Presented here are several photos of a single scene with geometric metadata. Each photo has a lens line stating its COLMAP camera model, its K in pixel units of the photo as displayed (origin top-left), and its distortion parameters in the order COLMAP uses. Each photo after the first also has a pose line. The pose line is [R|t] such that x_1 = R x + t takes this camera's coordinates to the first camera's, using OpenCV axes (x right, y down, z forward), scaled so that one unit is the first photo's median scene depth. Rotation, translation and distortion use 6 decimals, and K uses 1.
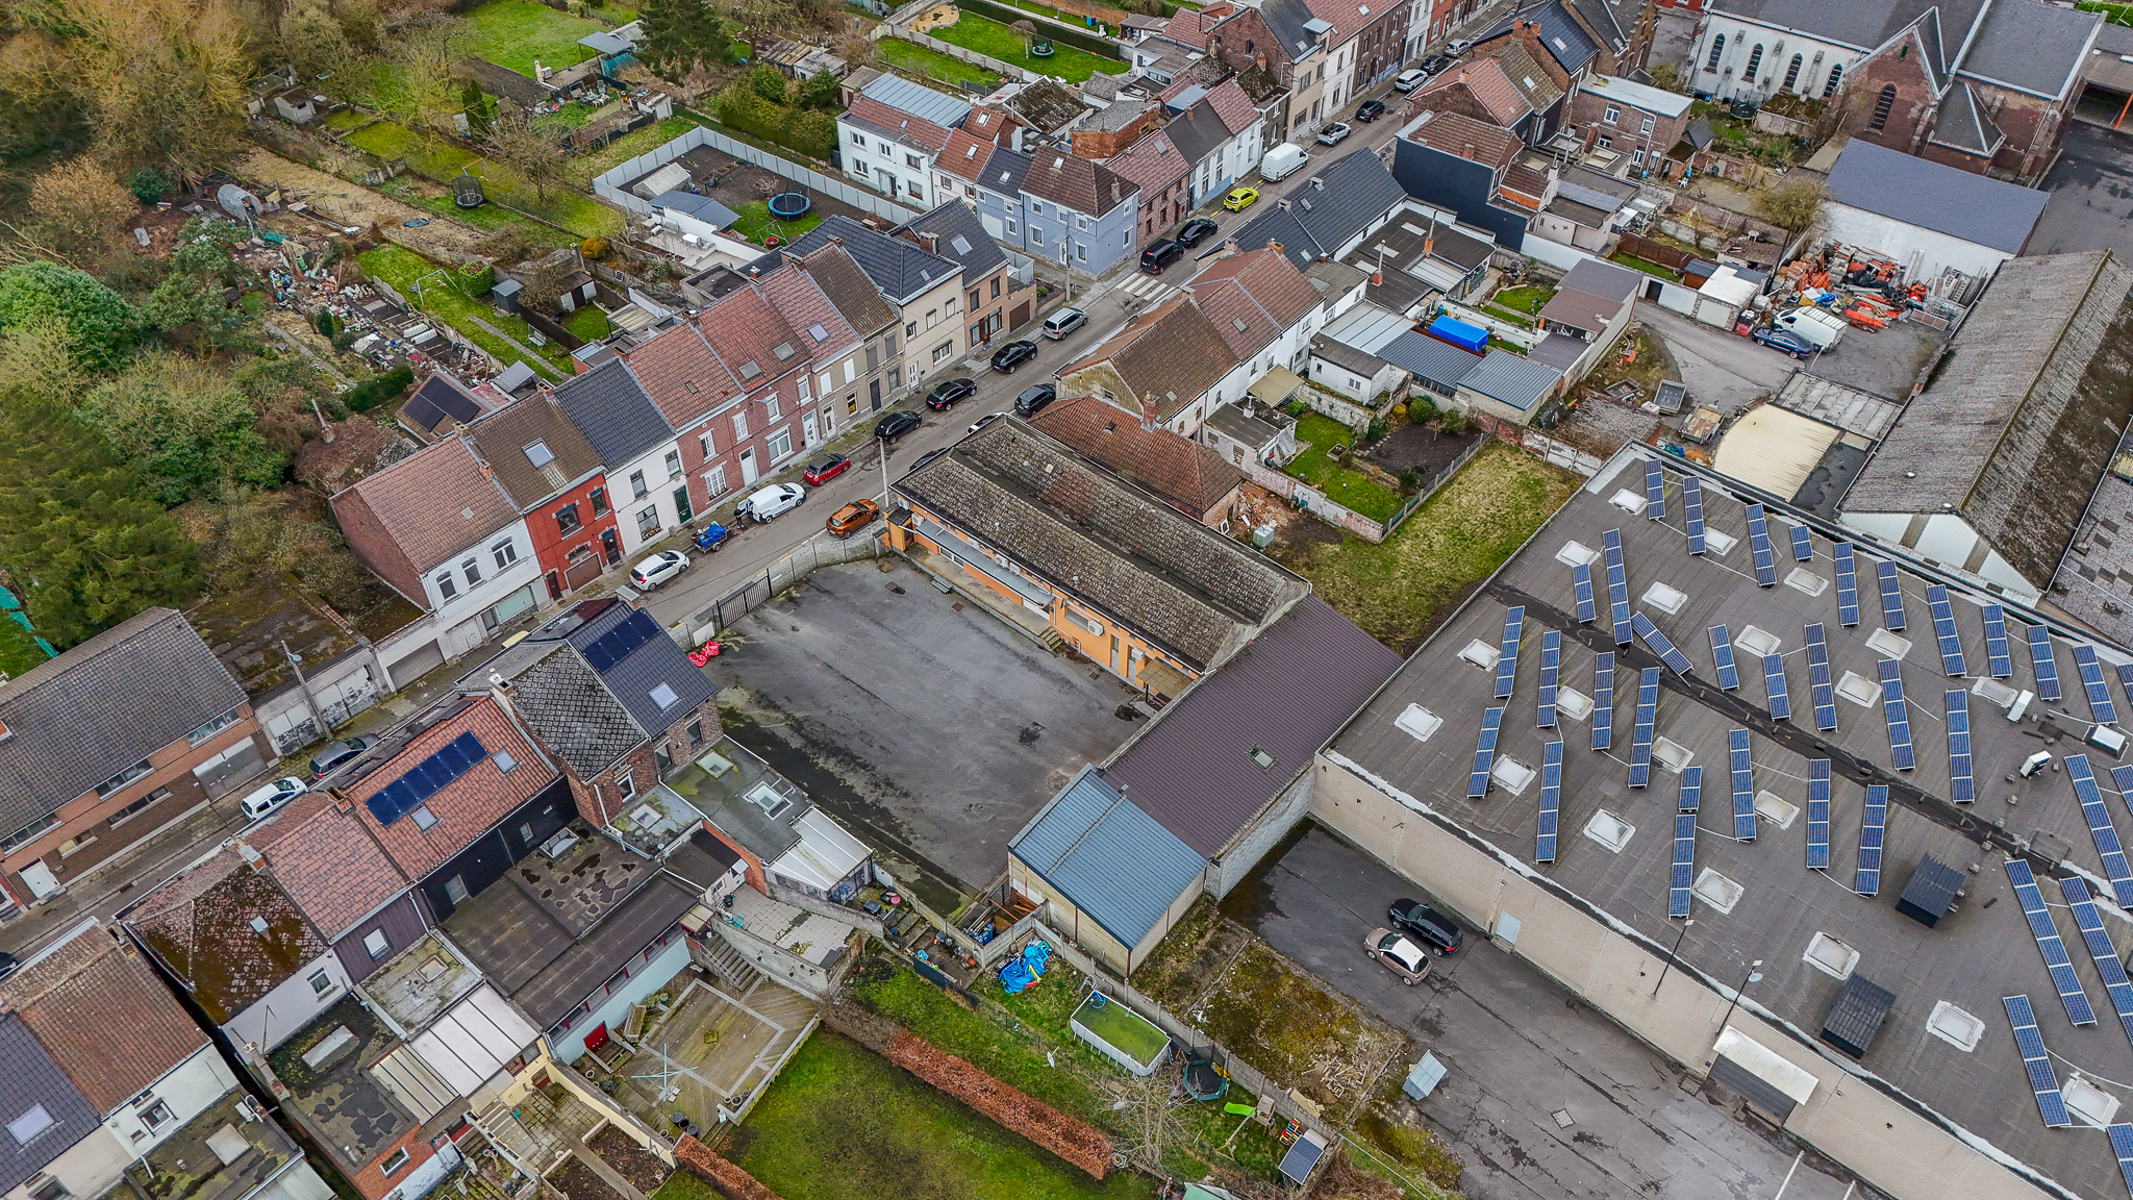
lens RADIAL K [[1556.3, 0, 1066.5], [0, 1556.3, 600.0], [0, 0, 1]] dist [0.078020, -0.074335]
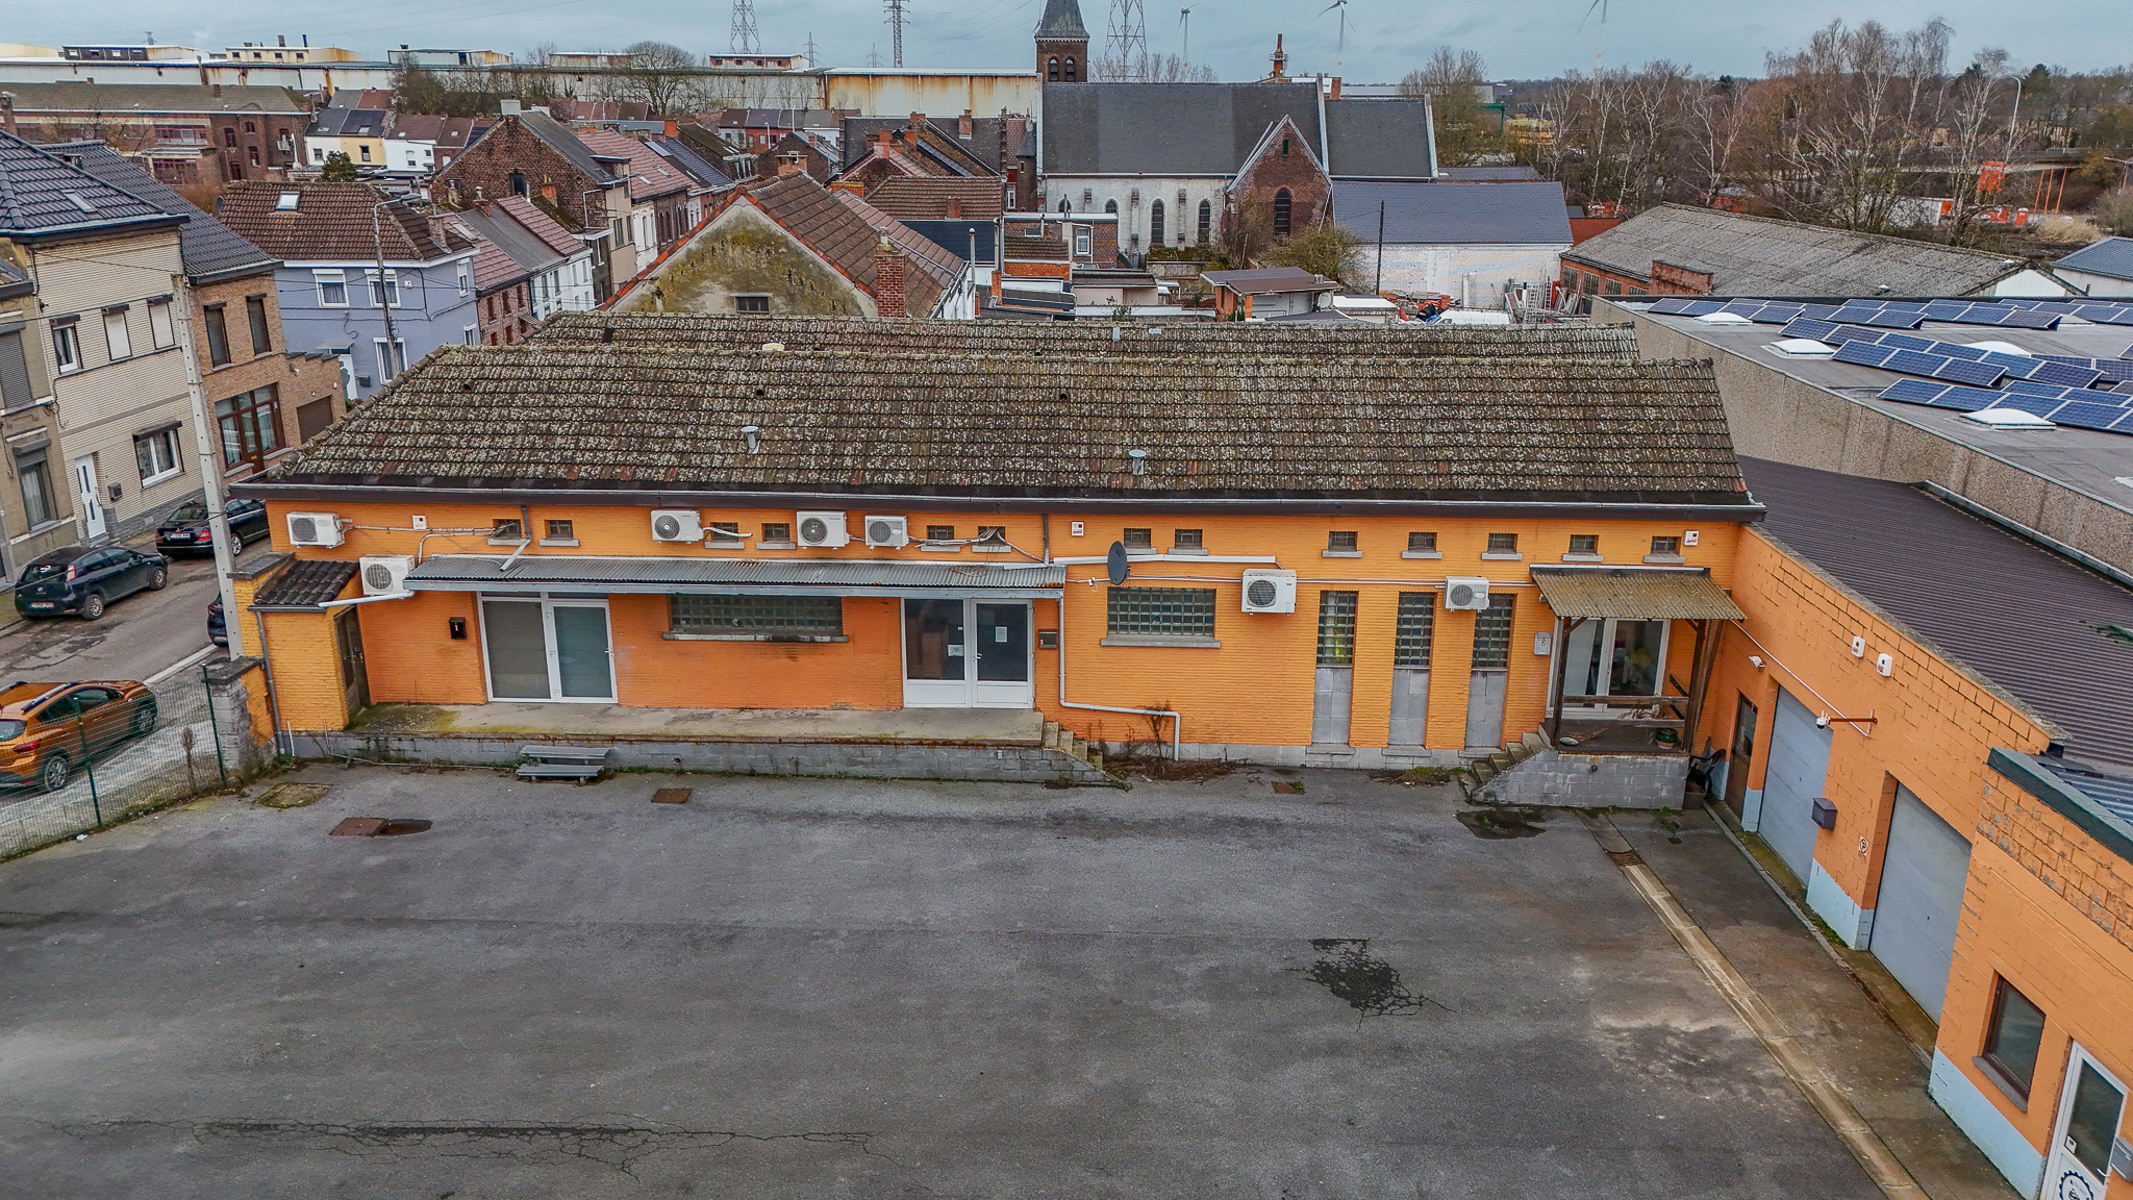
lens RADIAL K [[1556.3, 0, 1066.5], [0, 1556.3, 600.0], [0, 0, 1]] dist [0.078020, -0.074335]
pose [[0.774058, -0.187742, 0.604637, -0.172617], [0.433539, 0.853159, -0.290109, 0.082052], [-0.461387, 0.486695, 0.741789, 0.763993]]
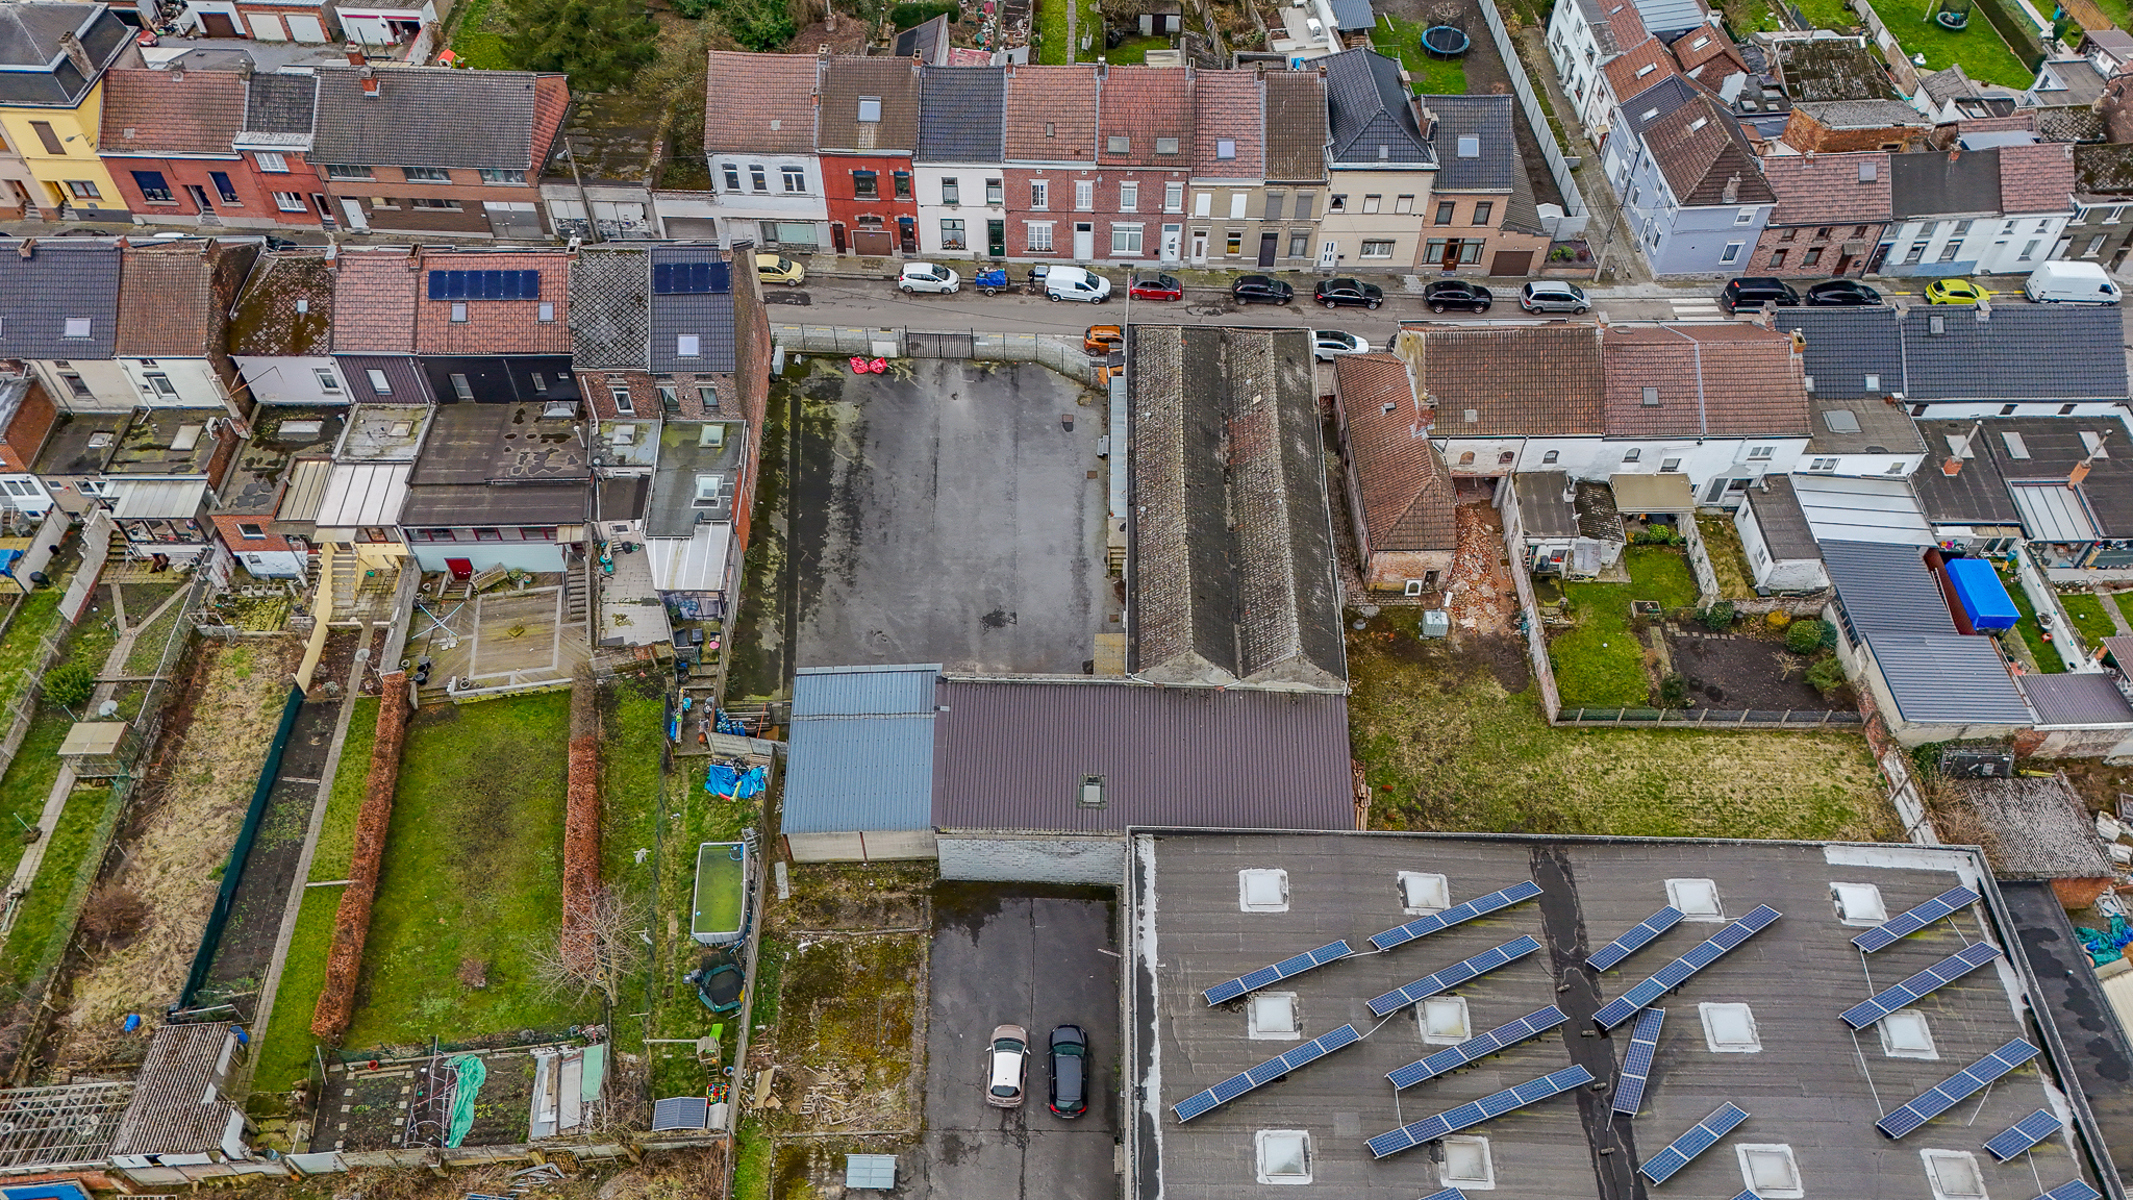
lens RADIAL K [[1556.3, 0, 1066.5], [0, 1556.3, 600.0], [0, 0, 1]] dist [0.078020, -0.074335]
pose [[0.642033, 0.588844, -0.490975, 0.404920], [-0.531469, 0.803384, 0.268542, -0.171052], [0.552571, 0.088525, 0.828751, 0.258383]]
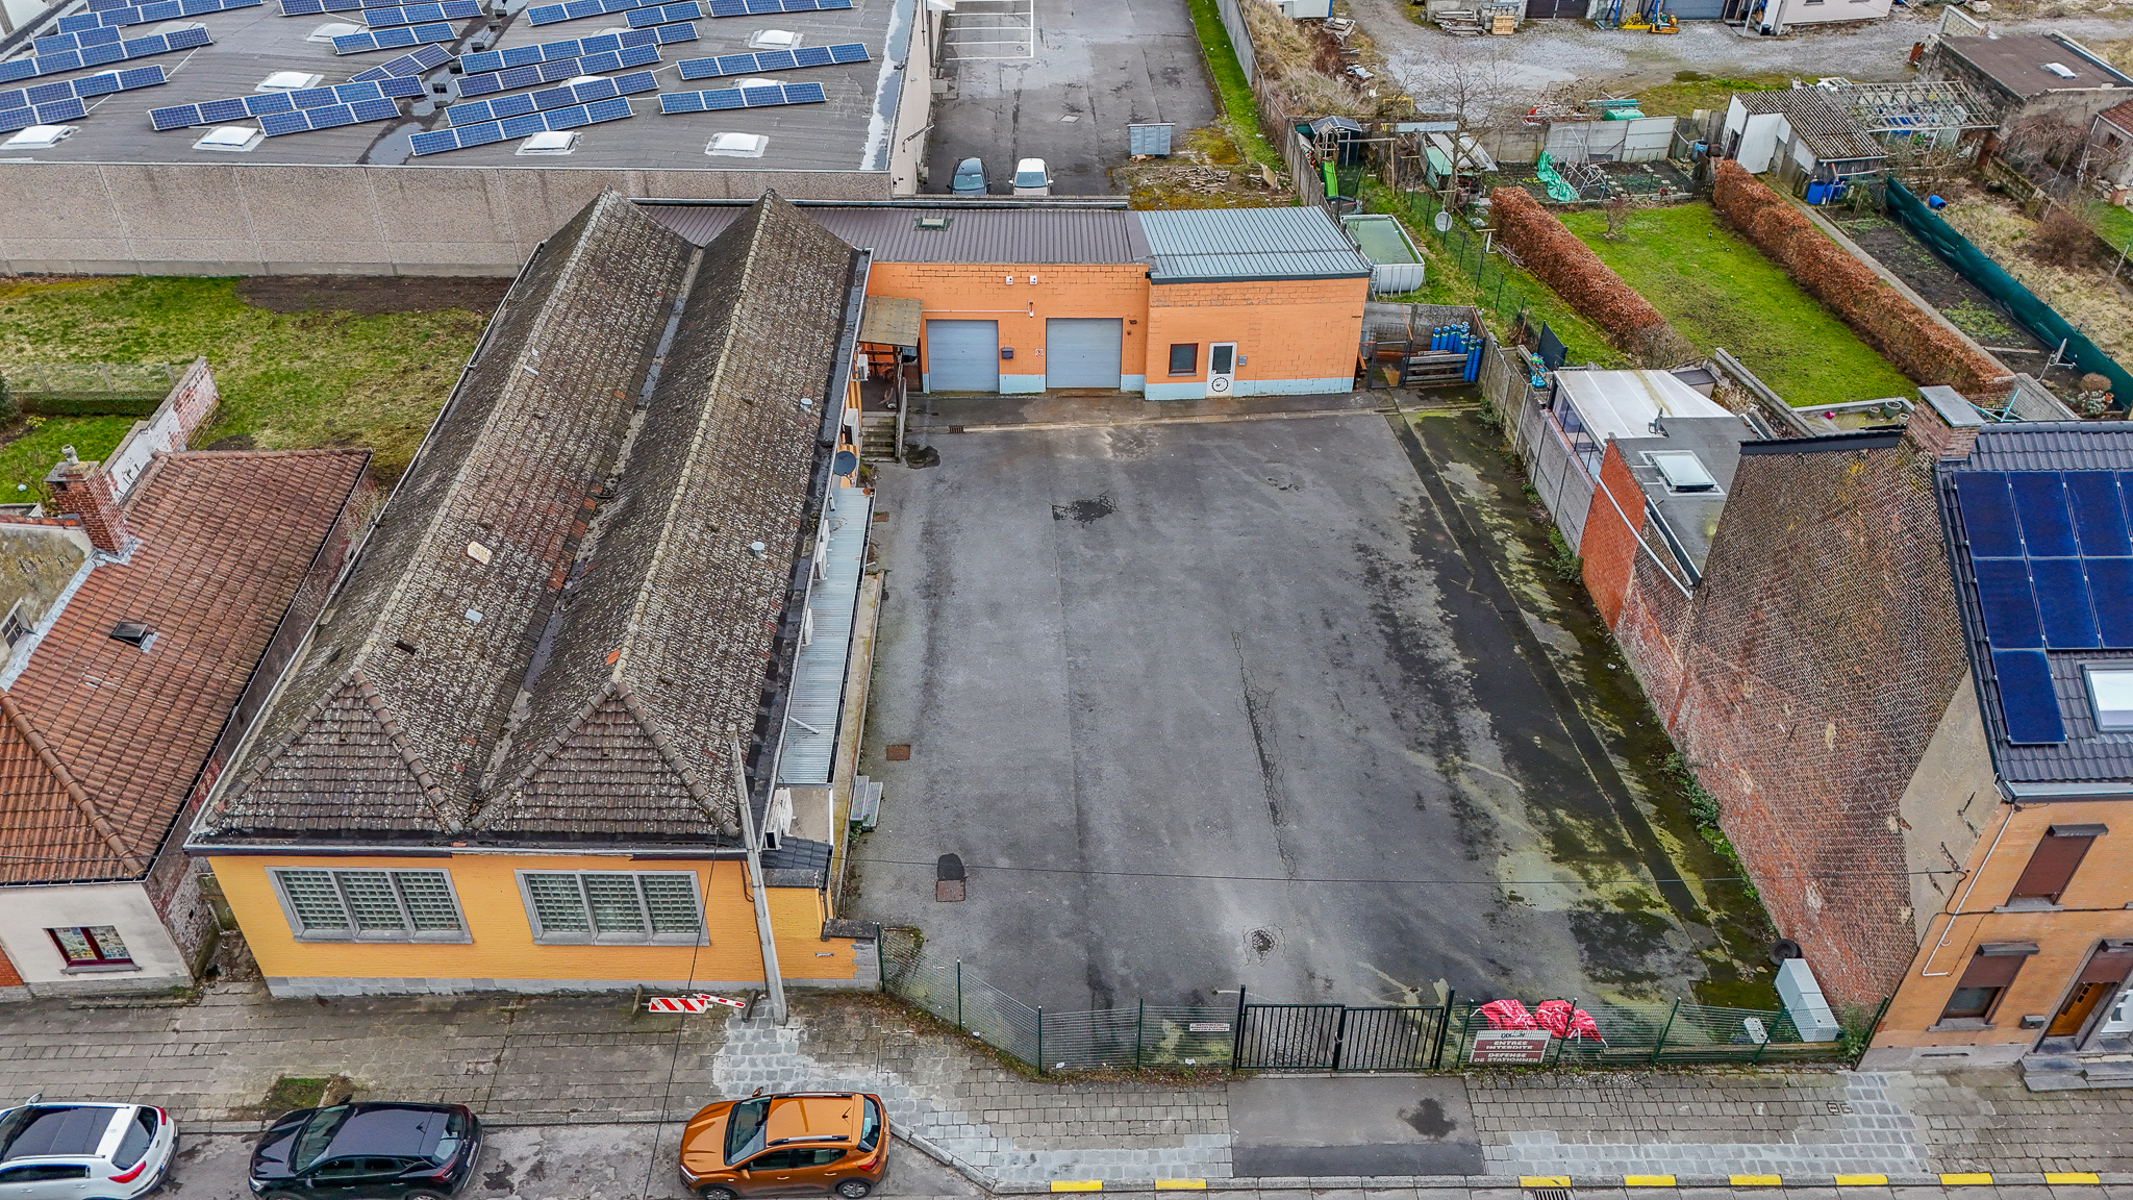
lens RADIAL K [[1556.3, 0, 1066.5], [0, 1556.3, 600.0], [0, 0, 1]] dist [0.078020, -0.074335]
pose [[-0.670653, -0.465968, 0.577147, -0.305902], [0.503991, 0.284646, 0.815457, -0.302896], [-0.544259, 0.837765, 0.043945, 0.934981]]
